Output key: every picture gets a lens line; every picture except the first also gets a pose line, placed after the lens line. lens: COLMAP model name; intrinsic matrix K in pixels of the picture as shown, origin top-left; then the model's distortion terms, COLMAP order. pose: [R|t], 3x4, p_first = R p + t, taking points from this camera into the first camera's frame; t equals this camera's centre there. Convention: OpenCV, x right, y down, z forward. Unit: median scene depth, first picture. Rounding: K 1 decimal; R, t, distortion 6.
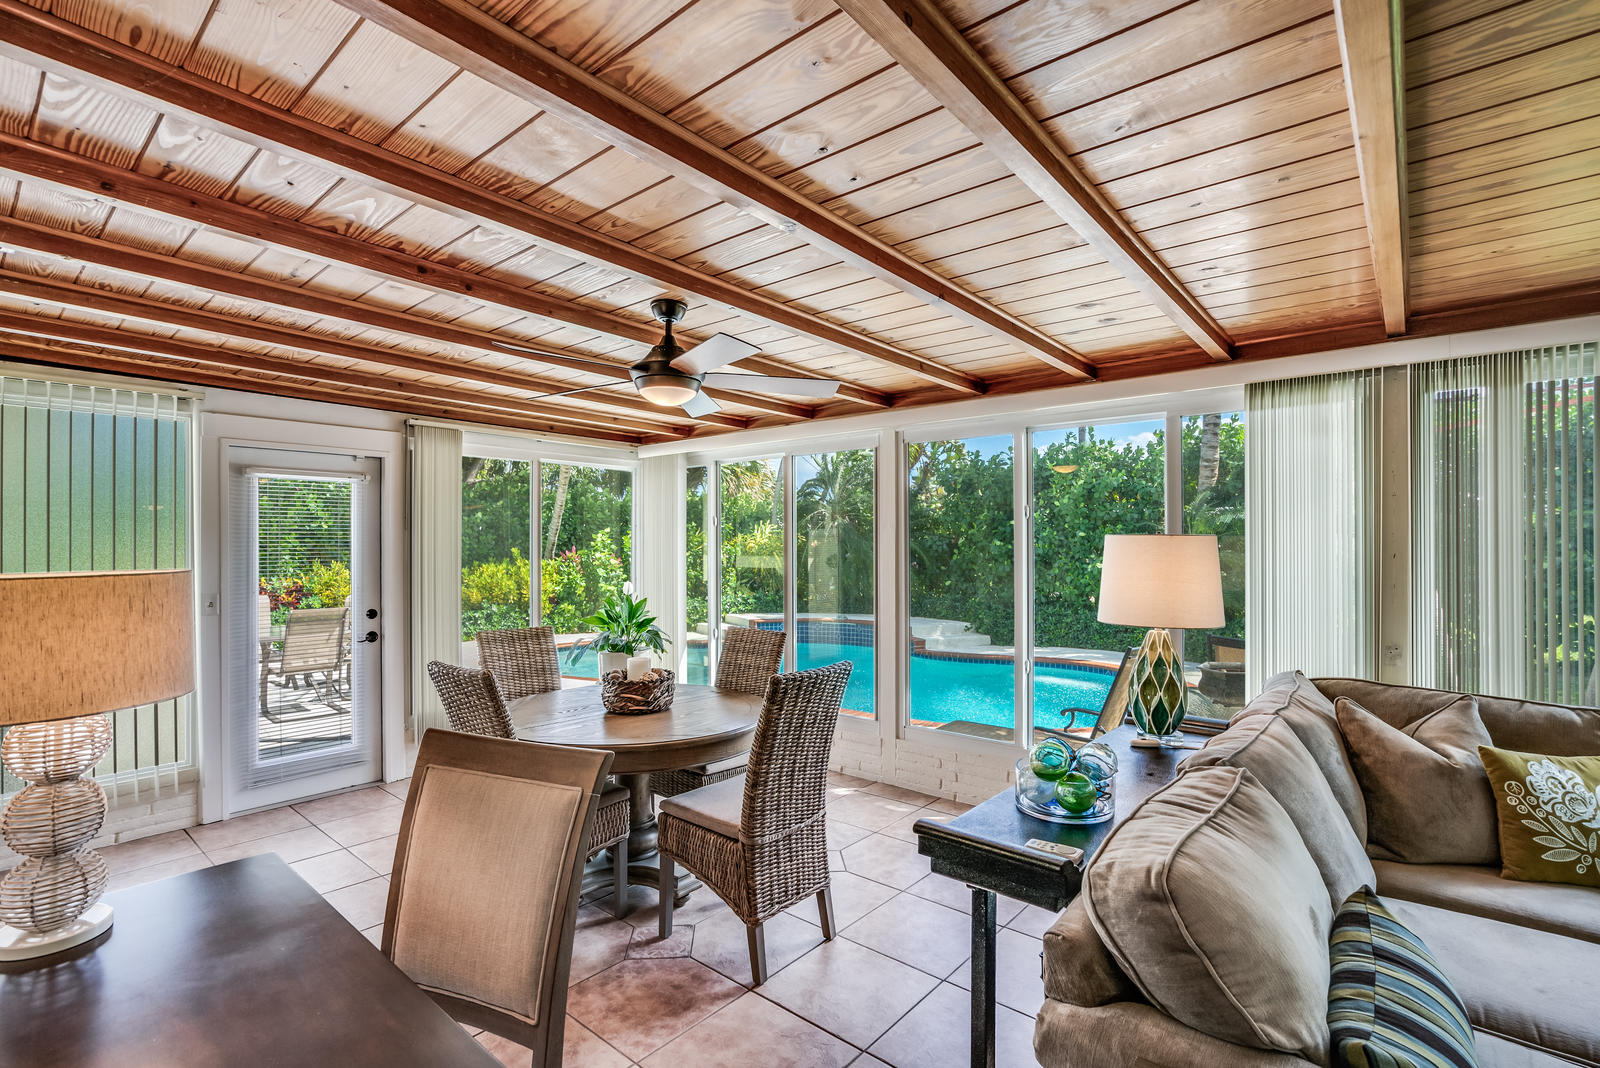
lens RADIAL K [[738.3, 0, 811.6], [0, 738.3, 547.5], [0, 0, 1]] dist [-0.013877, 0.003497]
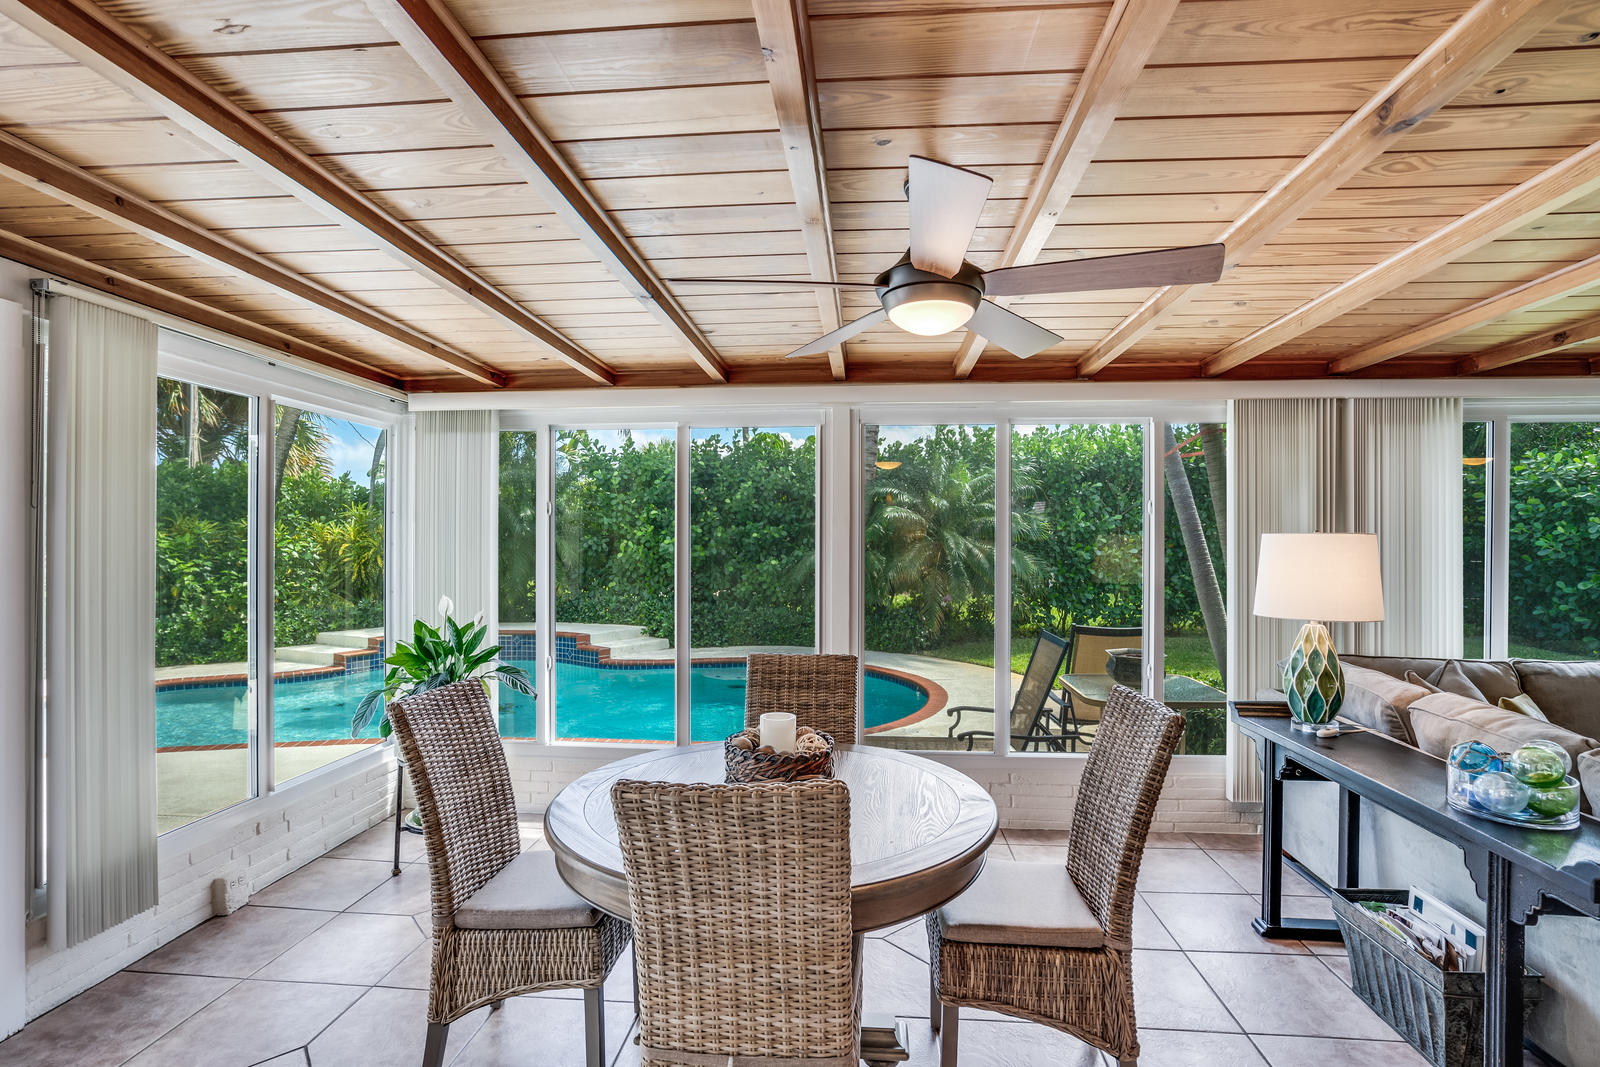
lens RADIAL K [[738.3, 0, 804.2], [0, 738.3, 546.6], [0, 0, 1]] dist [-0.013877, 0.003497]
pose [[0.821275, 0.001985, 0.570529, -0.387462], [-0.002494, 0.999997, 0.000111, 0.001252], [-0.570527, -0.001514, 0.821277, 0.296468]]
